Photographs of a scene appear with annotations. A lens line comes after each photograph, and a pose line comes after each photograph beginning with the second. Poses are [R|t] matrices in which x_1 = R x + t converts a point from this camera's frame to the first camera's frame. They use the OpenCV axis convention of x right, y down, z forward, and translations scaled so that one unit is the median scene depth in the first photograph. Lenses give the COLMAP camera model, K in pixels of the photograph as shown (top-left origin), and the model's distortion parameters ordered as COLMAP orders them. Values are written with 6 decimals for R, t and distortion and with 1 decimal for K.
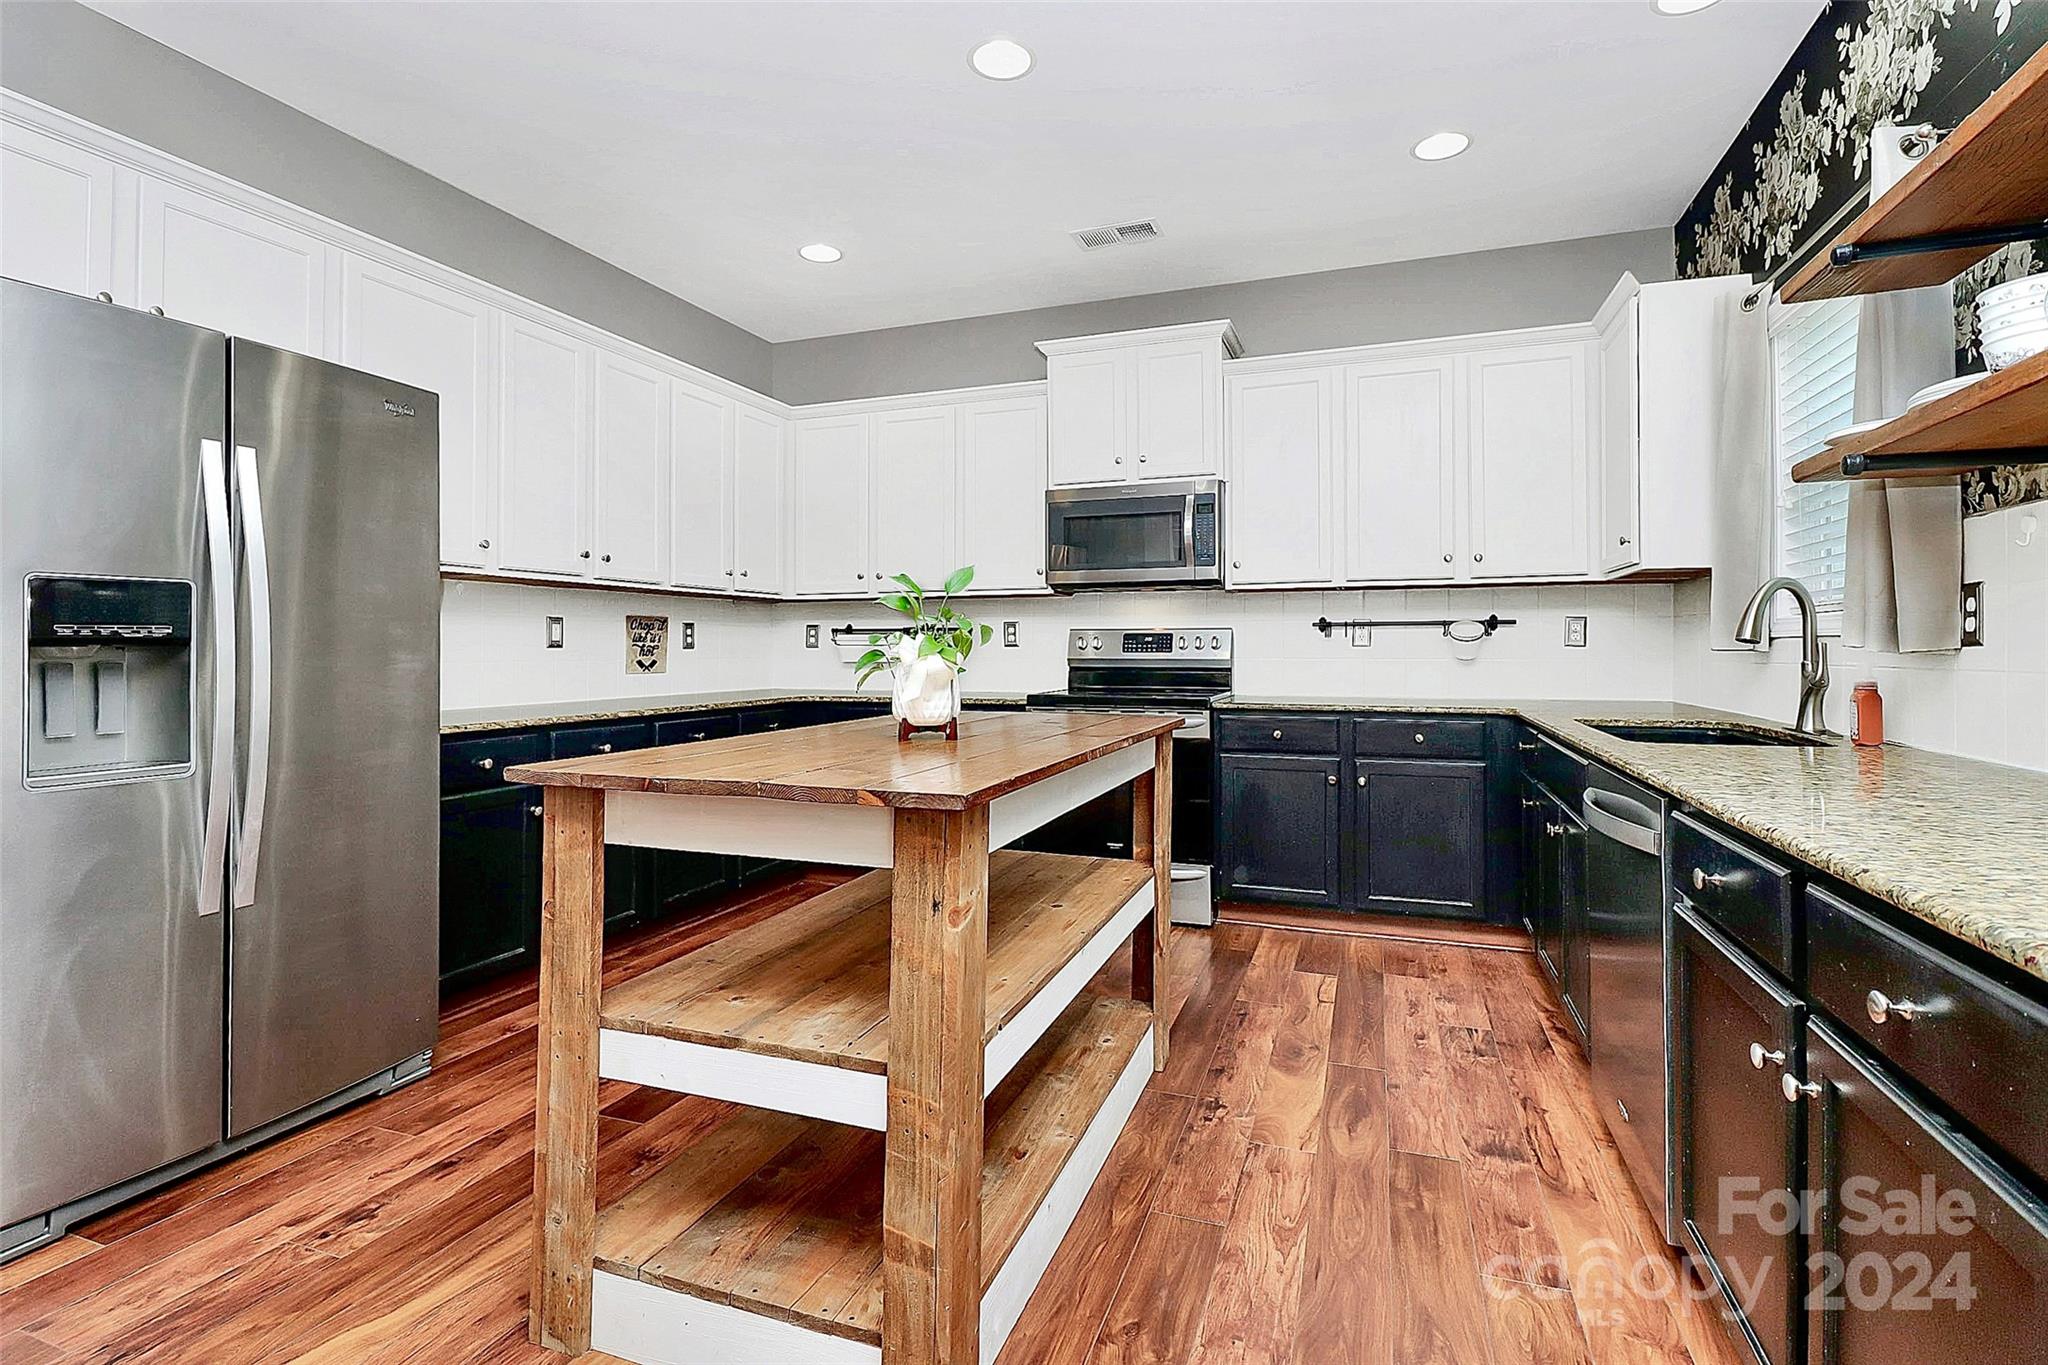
lens RADIAL K [[980.6, 0, 1020.7], [0, 980.6, 636.0], [0, 0, 1]] dist [0.003959, -0.010493]
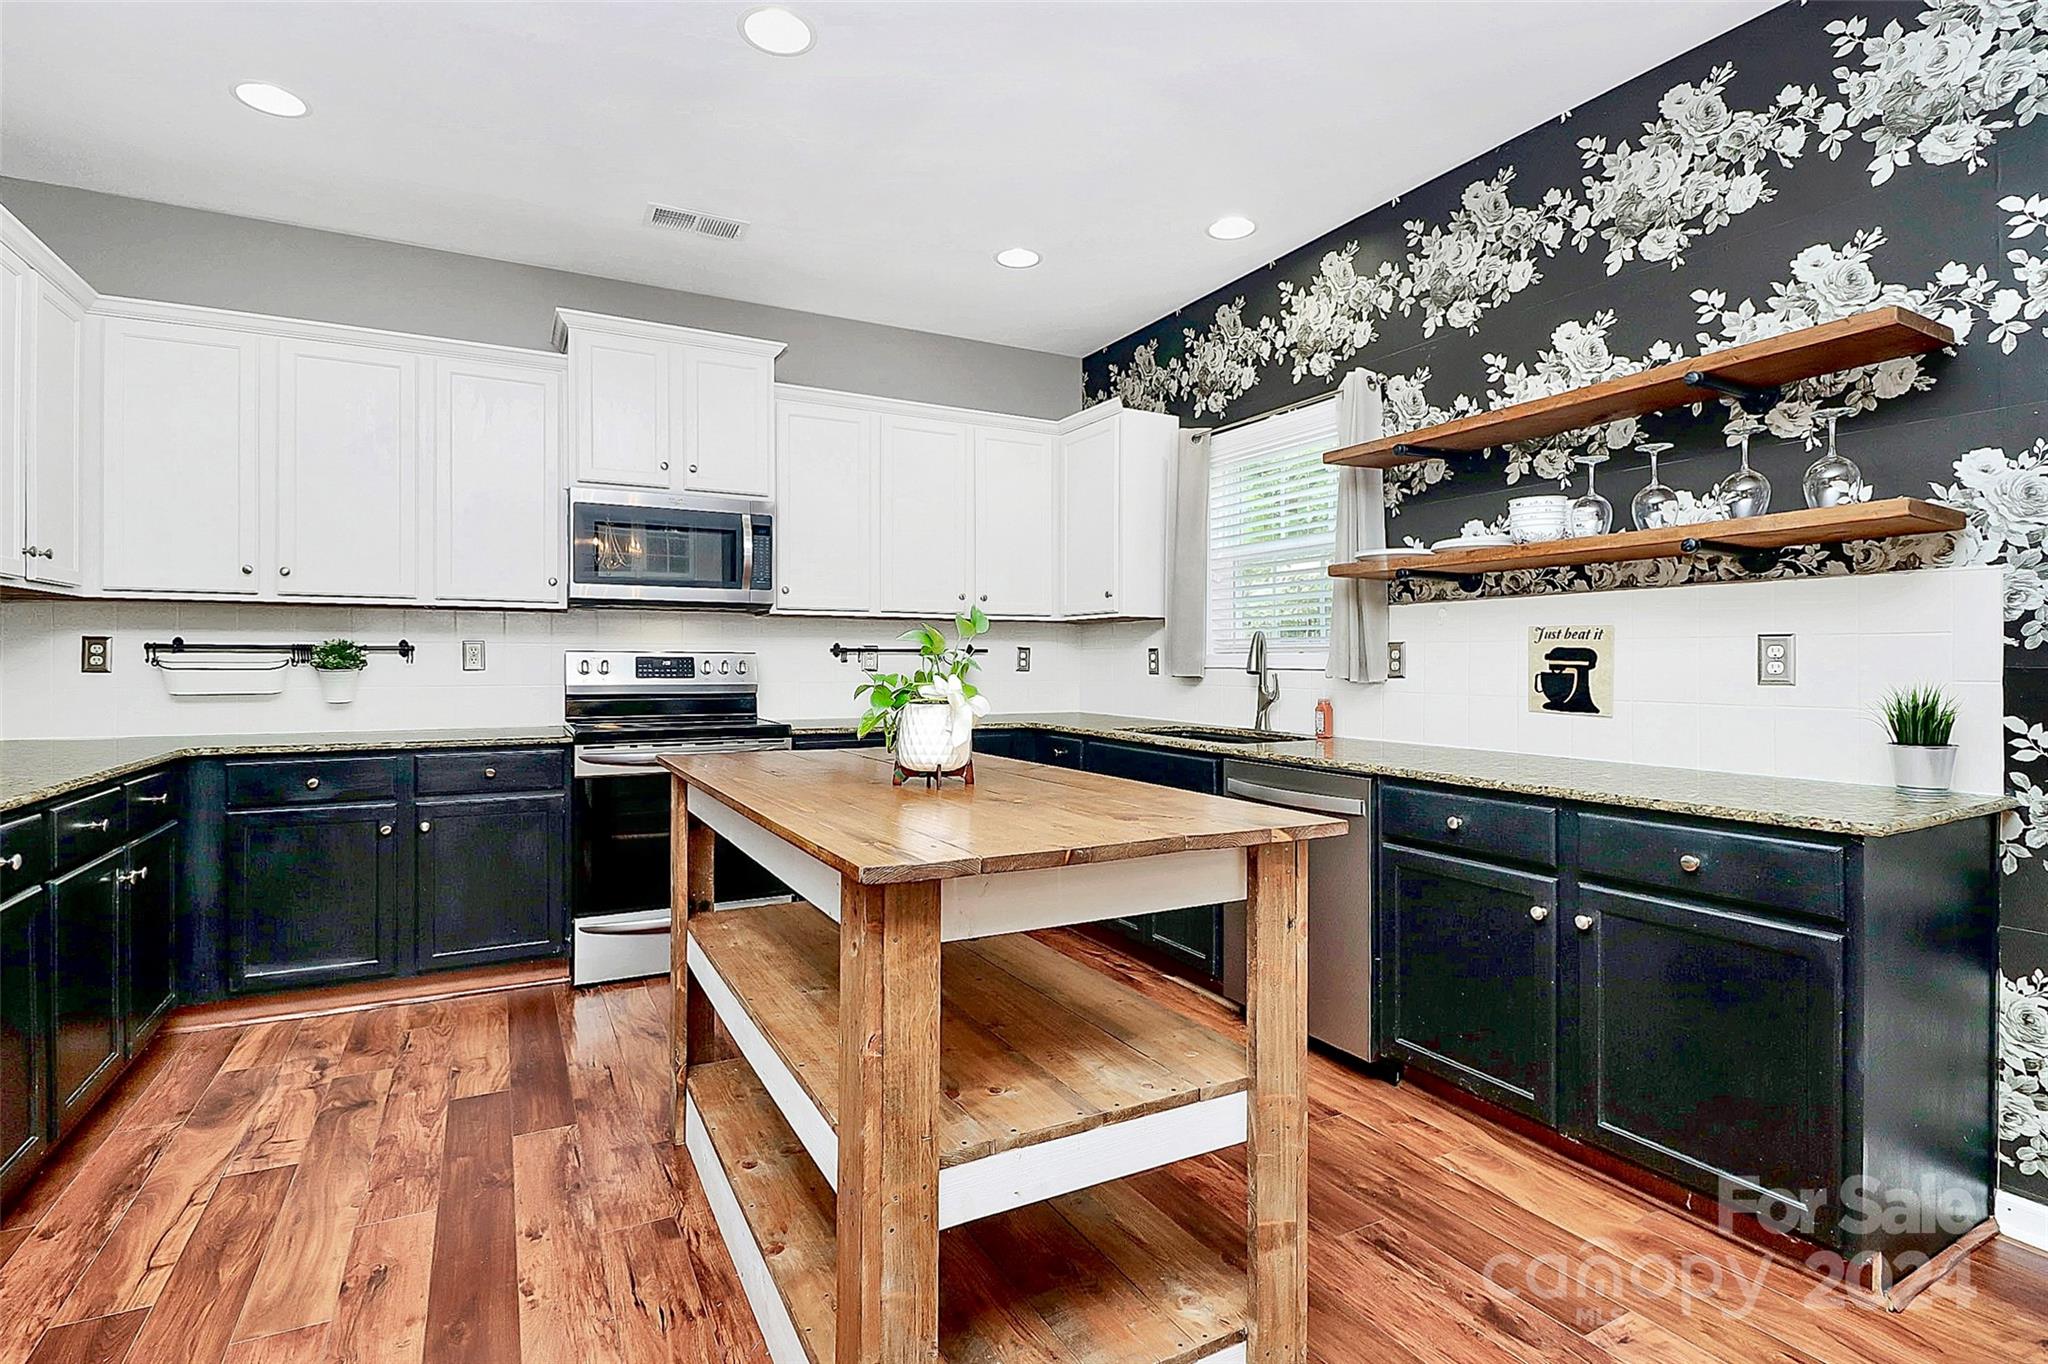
lens RADIAL K [[980.6, 0, 1035.0], [0, 980.6, 654.6], [0, 0, 1]] dist [0.003959, -0.010493]
pose [[0.658600, 0.010523, 0.752420, -0.524227], [-0.015098, 0.999886, -0.000768, -0.014911], [-0.752342, -0.010854, 0.658684, 0.217015]]
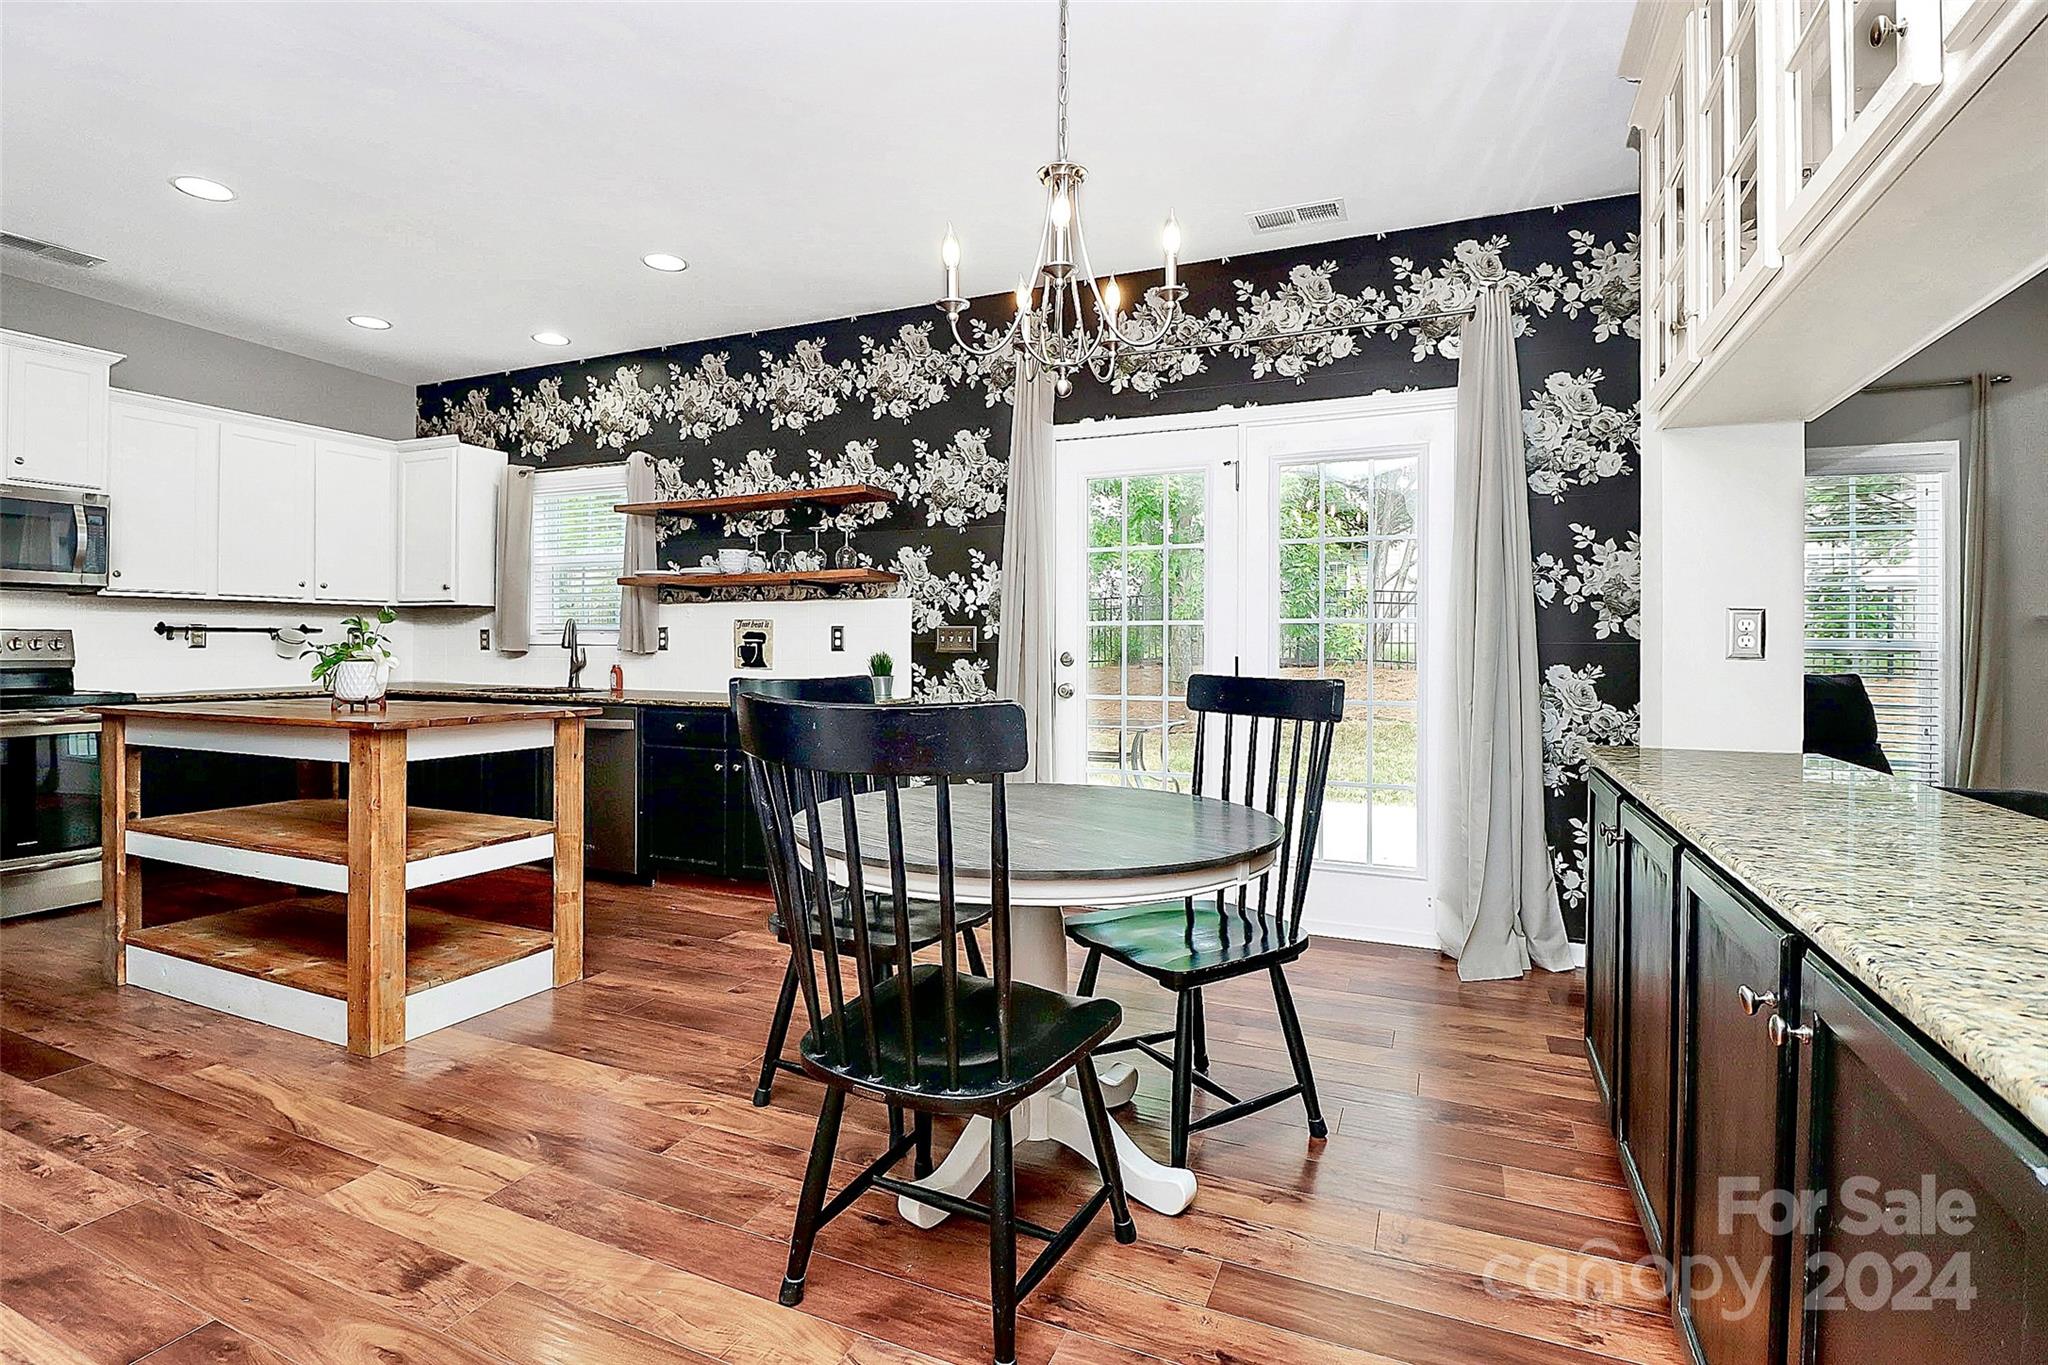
lens RADIAL K [[980.6, 0, 1024.1], [0, 980.6, 641.3], [0, 0, 1]] dist [0.003959, -0.010493]
pose [[0.075833, 0.007403, 0.997093, -1.163112], [-0.017172, 0.999834, -0.006117, -0.011405], [-0.996973, -0.016659, 0.075947, -0.161742]]
